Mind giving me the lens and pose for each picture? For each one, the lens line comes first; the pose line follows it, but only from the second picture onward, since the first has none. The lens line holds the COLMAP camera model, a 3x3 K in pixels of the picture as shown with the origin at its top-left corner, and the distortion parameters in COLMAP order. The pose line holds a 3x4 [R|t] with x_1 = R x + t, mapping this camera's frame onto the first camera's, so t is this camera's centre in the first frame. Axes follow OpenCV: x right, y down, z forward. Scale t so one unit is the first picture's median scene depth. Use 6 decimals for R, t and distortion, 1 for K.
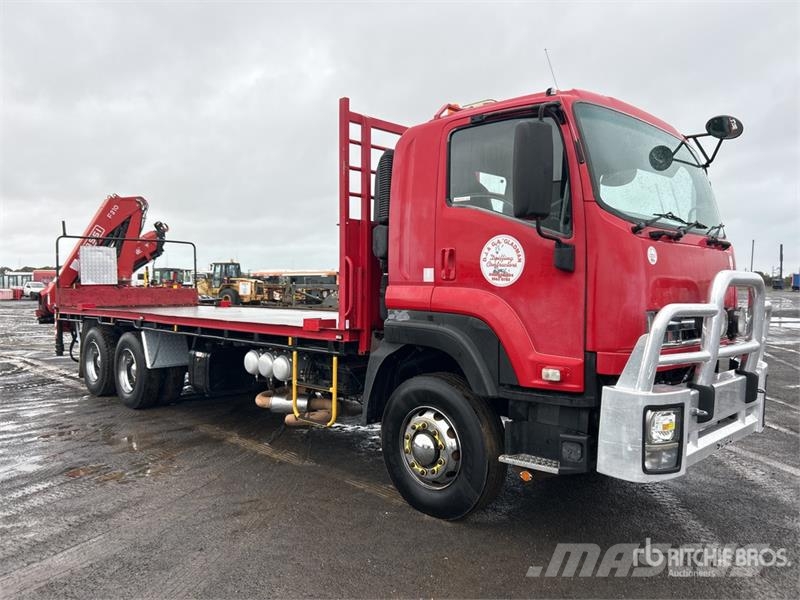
lens RADIAL K [[599.6, 0, 395.2], [0, 599.6, 297.6], [0, 0, 1]] dist [0.072304, -0.087215]
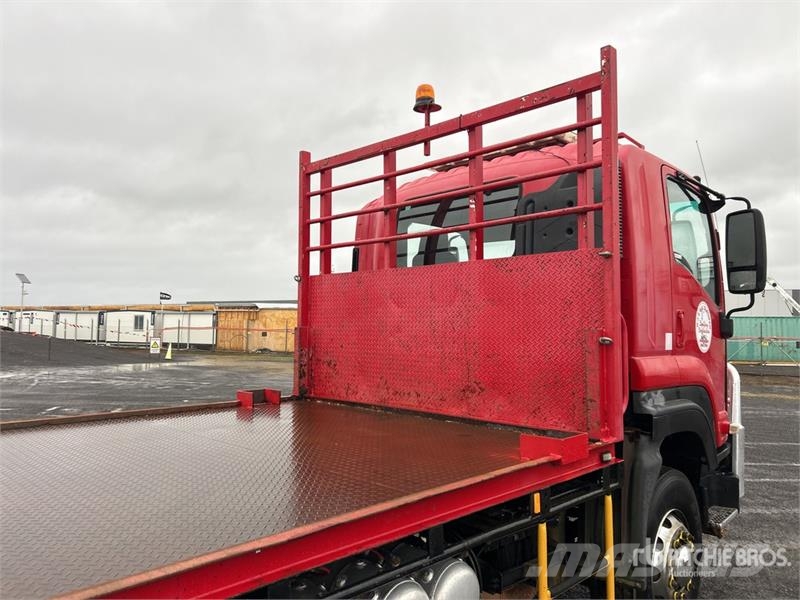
lens RADIAL K [[598.9, 0, 402.6], [0, 598.9, 295.0], [0, 0, 1]] dist [0.069107, -0.081714]
pose [[-0.018677, 0.042386, 0.998927, -0.304346], [0.016357, 0.998980, -0.042083, -0.028956], [-0.999692, 0.015554, -0.019352, 0.555057]]
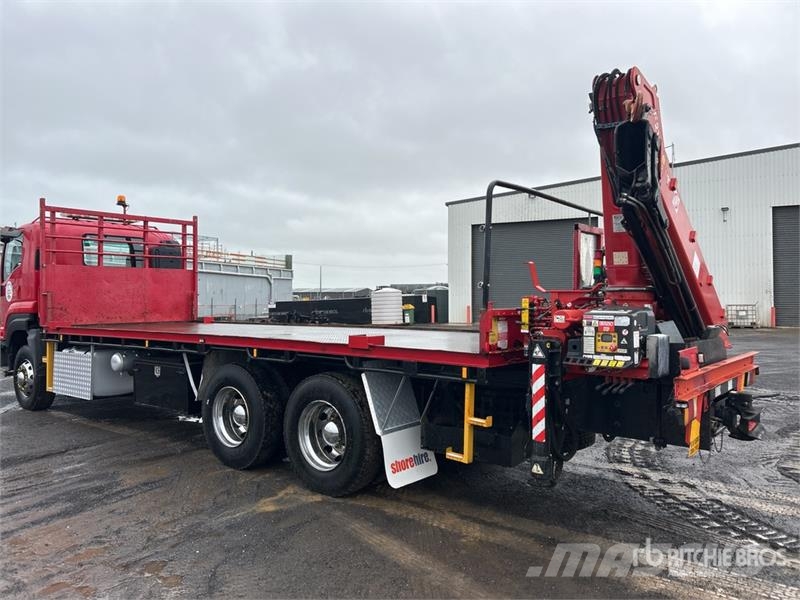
lens RADIAL K [[598.9, 0, 402.6], [0, 598.9, 295.0], [0, 0, 1]] dist [0.069107, -0.081714]
pose [[-0.993910, -0.002085, -0.110179, -0.272995], [-0.003489, 0.999915, 0.012552, -0.031787], [0.110144, 0.012860, -0.993833, 1.503451]]
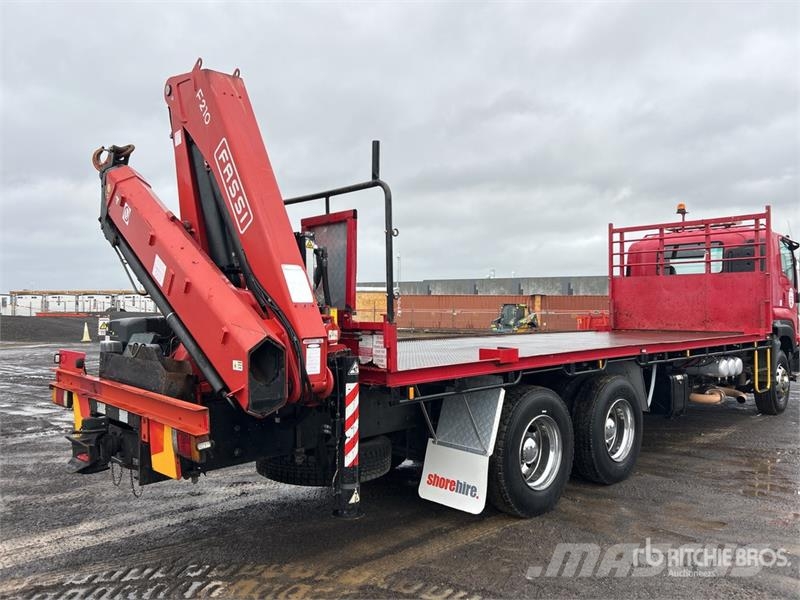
lens RADIAL K [[598.9, 0, 402.6], [0, 598.9, 295.0], [0, 0, 1]] dist [0.069107, -0.081714]
pose [[0.018574, 0.013136, 0.999741, -0.885587], [0.018994, 0.999729, -0.013488, -0.025630], [-0.999647, 0.019240, 0.018320, 0.946938]]
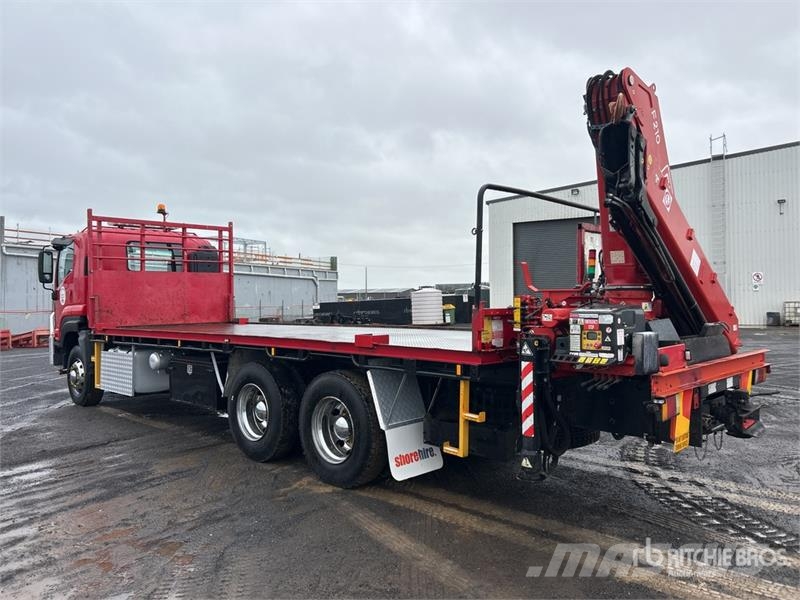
lens RADIAL K [[599.6, 0, 395.2], [0, 599.6, 297.6], [0, 0, 1]] dist [0.072304, -0.087215]
pose [[-0.999771, 0.008191, -0.019758, -0.306203], [0.007866, 0.999833, 0.016500, -0.032405], [0.019890, 0.016341, -0.999669, 1.525353]]
